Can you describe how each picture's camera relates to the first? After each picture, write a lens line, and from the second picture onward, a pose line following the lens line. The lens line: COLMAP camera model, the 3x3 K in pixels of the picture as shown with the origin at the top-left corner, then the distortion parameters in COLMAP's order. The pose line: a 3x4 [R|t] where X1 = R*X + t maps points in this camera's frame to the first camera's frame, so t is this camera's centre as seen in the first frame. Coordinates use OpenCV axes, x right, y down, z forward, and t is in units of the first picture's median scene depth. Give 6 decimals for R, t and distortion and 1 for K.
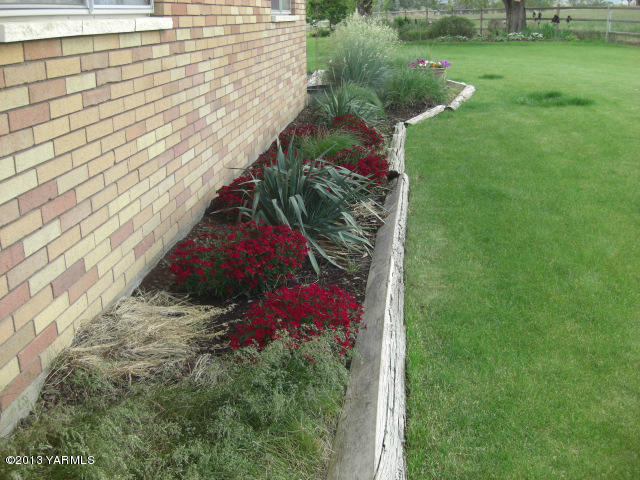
lens RADIAL K [[720.1, 0, 320.0], [0, 720.1, 240.0], [0, 0, 1]] dist [-0.117699, -0.037154]
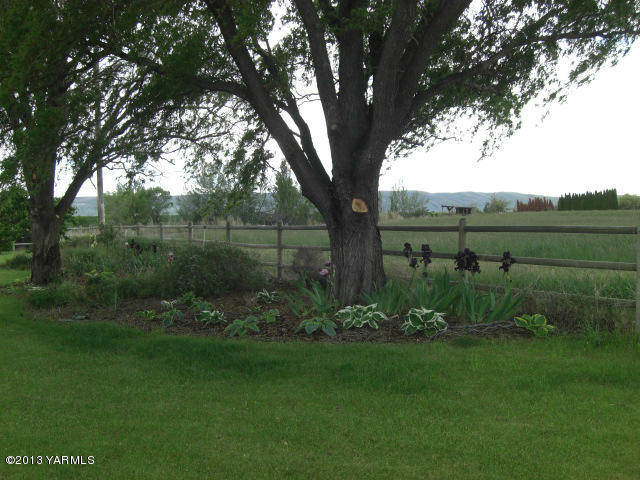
lens RADIAL K [[720.1, 0, 320.0], [0, 720.1, 240.0], [0, 0, 1]] dist [-0.117699, -0.037154]
pose [[0.974884, -0.002903, 0.222694, 0.178032], [0.060867, 0.965320, -0.253876, -0.231494], [-0.214234, 0.261054, 0.941252, 0.656526]]
